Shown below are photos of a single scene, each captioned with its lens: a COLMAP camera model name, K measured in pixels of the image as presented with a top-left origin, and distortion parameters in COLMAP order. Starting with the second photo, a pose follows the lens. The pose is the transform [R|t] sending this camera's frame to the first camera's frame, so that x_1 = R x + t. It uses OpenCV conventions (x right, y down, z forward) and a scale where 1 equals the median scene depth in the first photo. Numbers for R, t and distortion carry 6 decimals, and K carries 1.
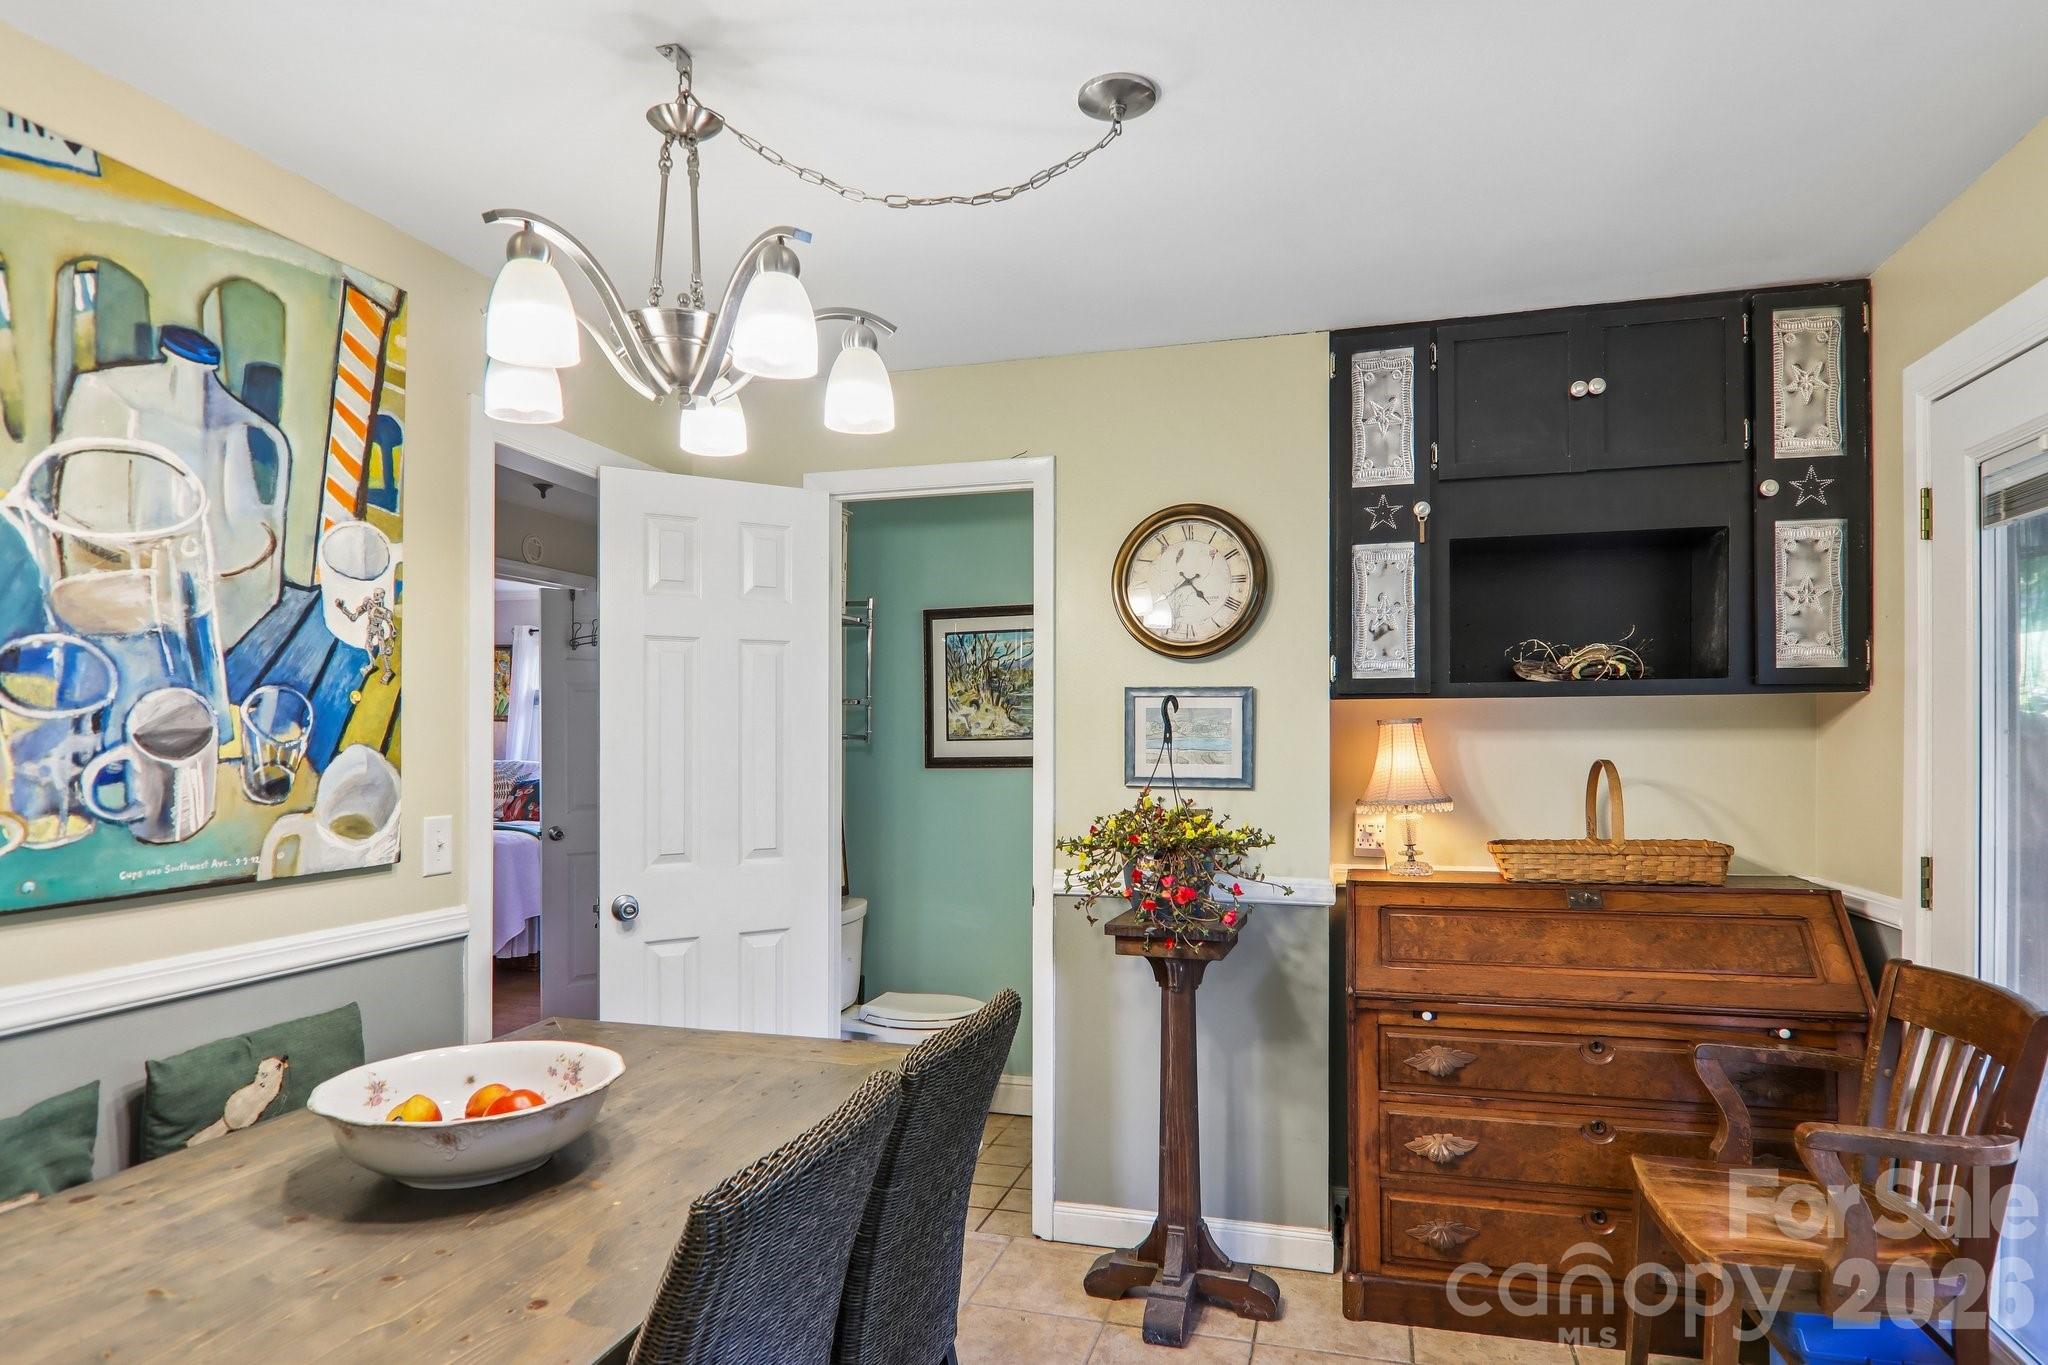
lens RADIAL K [[1165.1, 0, 1018.4], [0, 1165.1, 740.6], [0, 0, 1]] dist [0.001338, -0.012157]
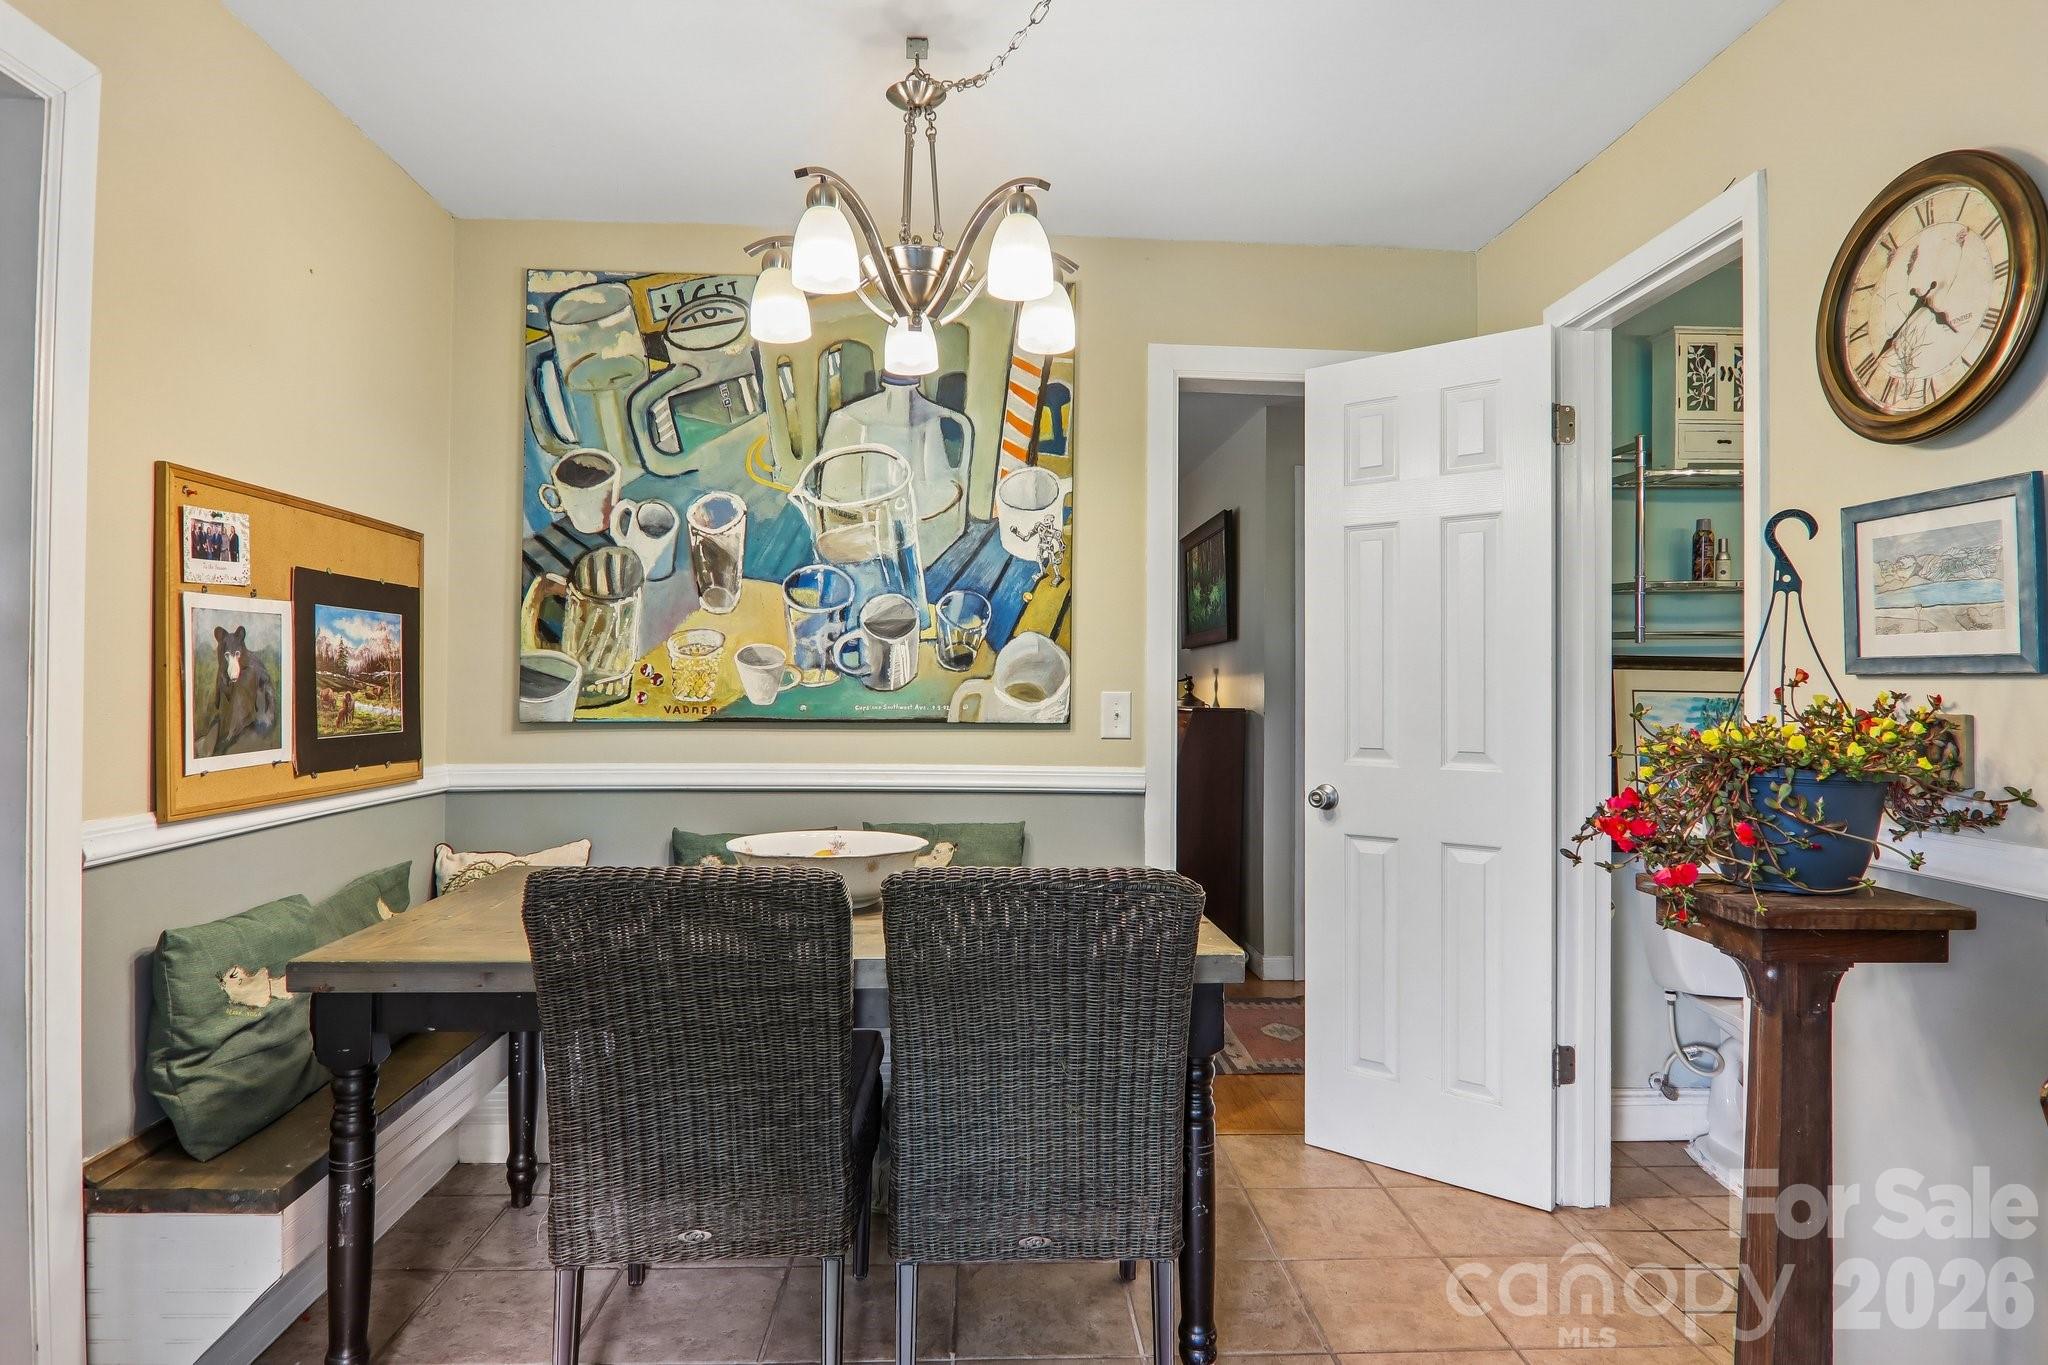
lens RADIAL K [[1129.8, 0, 1029.4], [0, 1129.8, 705.3], [0, 0, 1]] dist [0.004424, -0.019891]
pose [[0.328310, 0.017408, -0.944409, 0.581801], [-0.012789, 0.999820, 0.013984, 0.060383], [0.944483, 0.007487, 0.328474, 0.483719]]
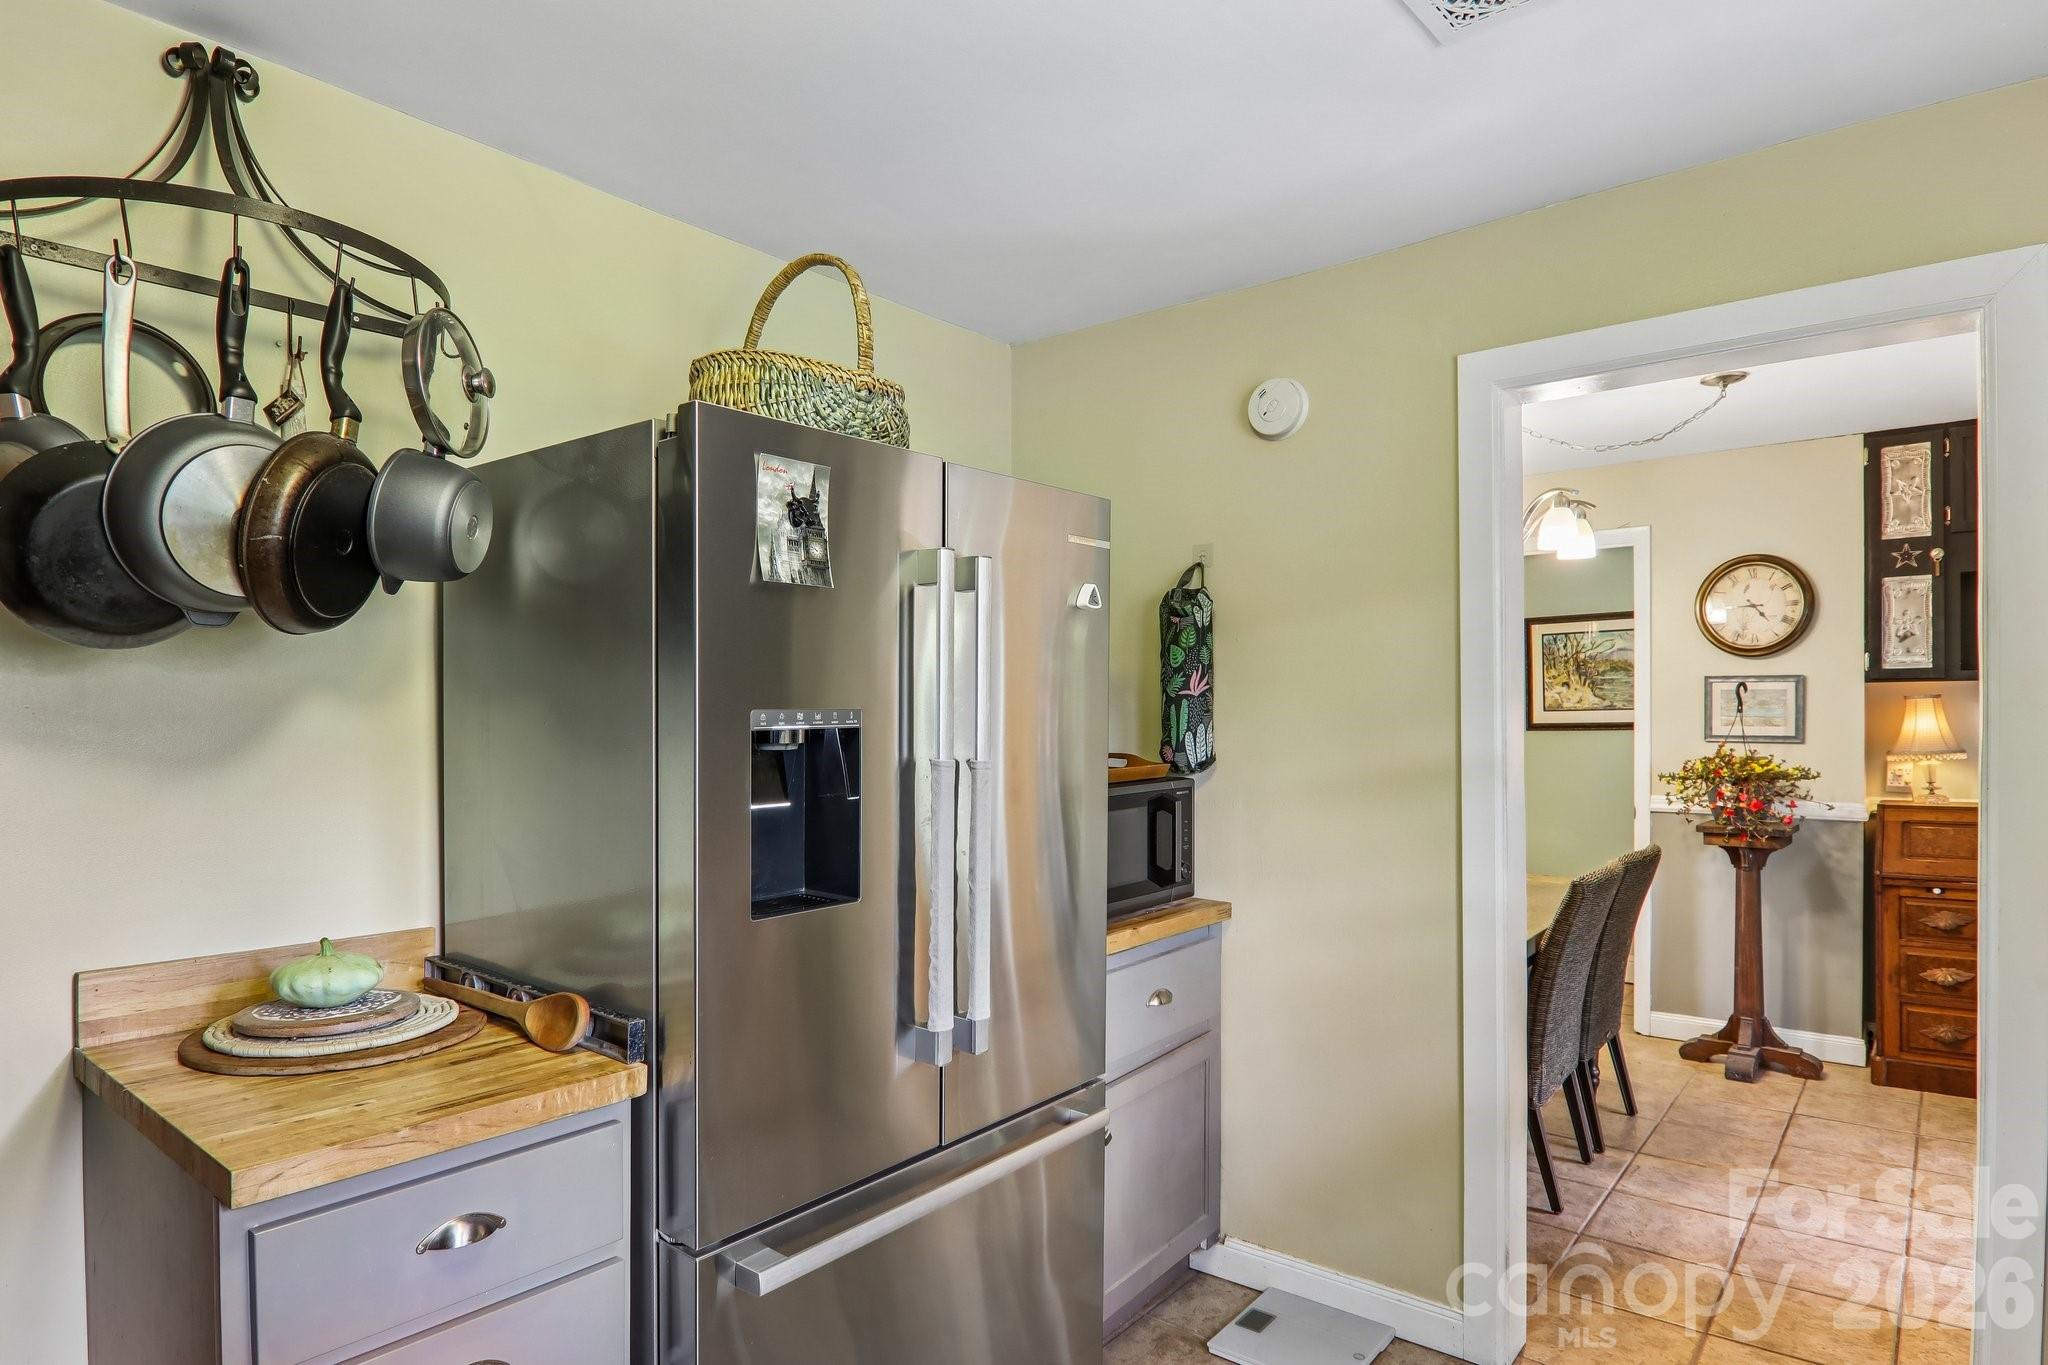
lens RADIAL K [[1131.1, 0, 1025.1], [0, 1131.1, 721.0], [0, 0, 1]] dist [0.002595, -0.019167]
pose [[0.921237, -0.001865, -0.388998, -0.176148], [0.005496, 0.999951, 0.008222, -0.004699], [0.388964, -0.009712, 0.921202, -0.813326]]
